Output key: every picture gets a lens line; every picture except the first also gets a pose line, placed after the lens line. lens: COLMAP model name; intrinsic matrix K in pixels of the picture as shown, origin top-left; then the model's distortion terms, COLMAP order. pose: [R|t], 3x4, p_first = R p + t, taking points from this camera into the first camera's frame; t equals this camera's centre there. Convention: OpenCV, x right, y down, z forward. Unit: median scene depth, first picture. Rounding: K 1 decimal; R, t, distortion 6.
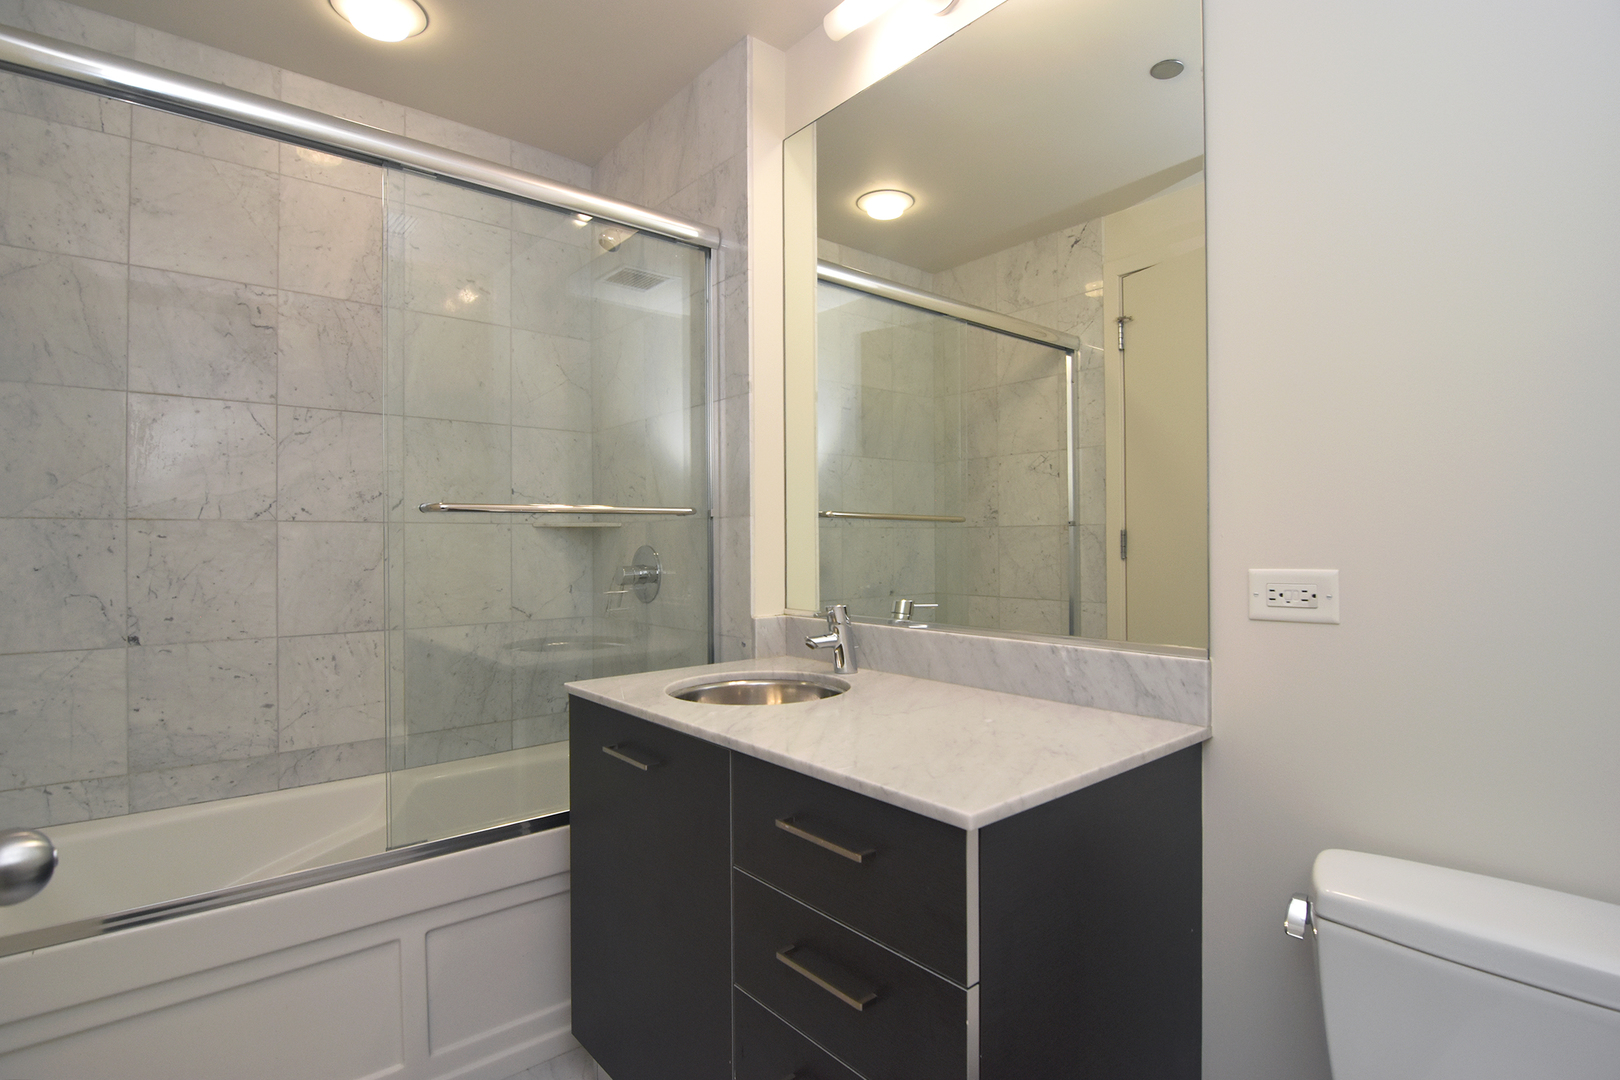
lens RADIAL K [[782.4, 0, 809.3], [0, 782.4, 540.3], [0, 0, 1]] dist [-0.007589, -0.008582]
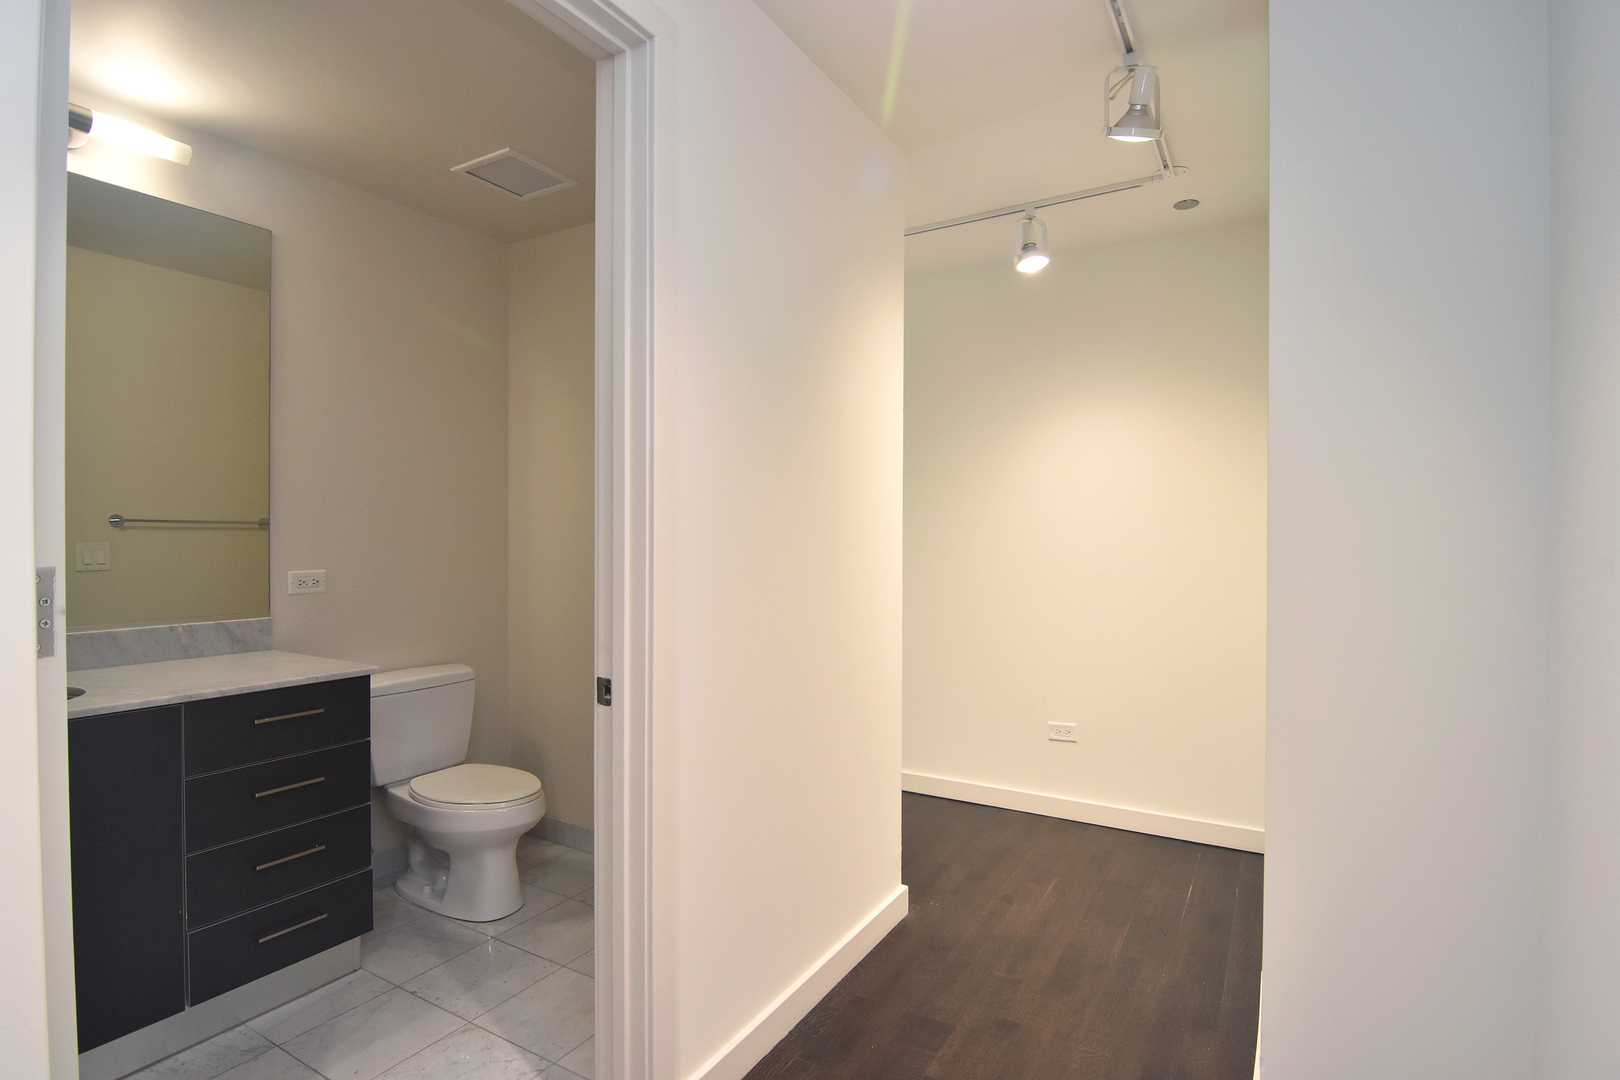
lens RADIAL K [[782.4, 0, 811.4], [0, 782.4, 539.3], [0, 0, 1]] dist [-0.007589, -0.008582]
pose [[-0.326621, 0.000032, 0.945156, -1.825590], [-0.003201, 0.999994, -0.001140, -0.052095], [-0.945150, -0.003397, -0.326619, 0.310586]]
